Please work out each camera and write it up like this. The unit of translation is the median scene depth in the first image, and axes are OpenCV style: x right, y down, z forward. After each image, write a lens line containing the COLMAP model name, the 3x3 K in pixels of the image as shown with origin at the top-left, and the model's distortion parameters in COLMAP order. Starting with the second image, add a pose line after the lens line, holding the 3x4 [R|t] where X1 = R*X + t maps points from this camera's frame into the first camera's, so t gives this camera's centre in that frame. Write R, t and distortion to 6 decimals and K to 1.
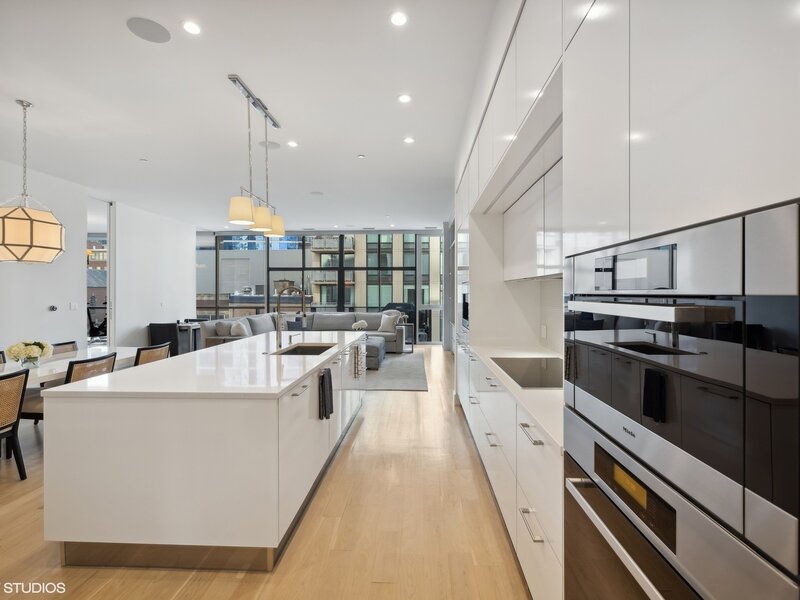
lens RADIAL K [[383.7, 0, 400.3], [0, 383.7, 298.3], [0, 0, 1]] dist [-0.012032, -0.000148]
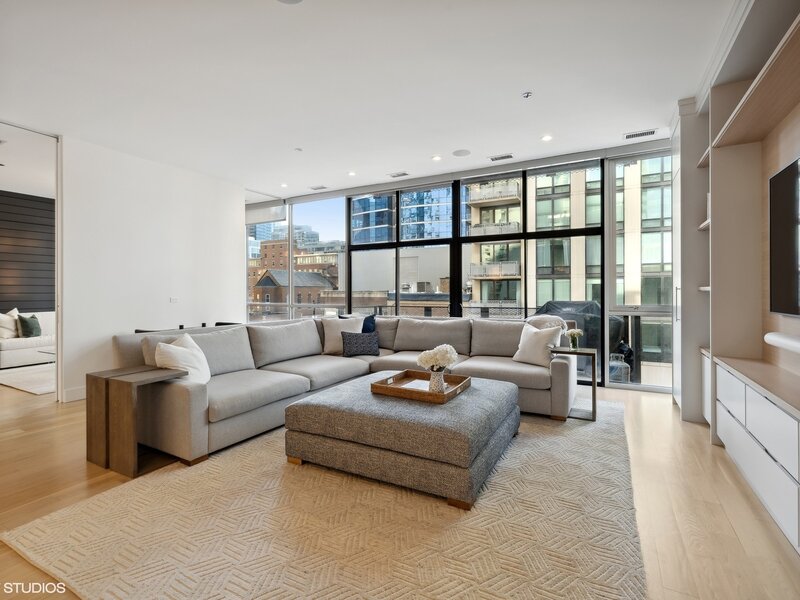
lens RADIAL K [[383.7, 0, 401.7], [0, 383.7, 294.8], [0, 0, 1]] dist [-0.012032, -0.000148]
pose [[0.902666, 0.000803, -0.430341, 0.018131], [-0.002676, 0.999989, -0.003746, 0.006606], [0.430333, 0.004533, 0.902659, 0.447252]]
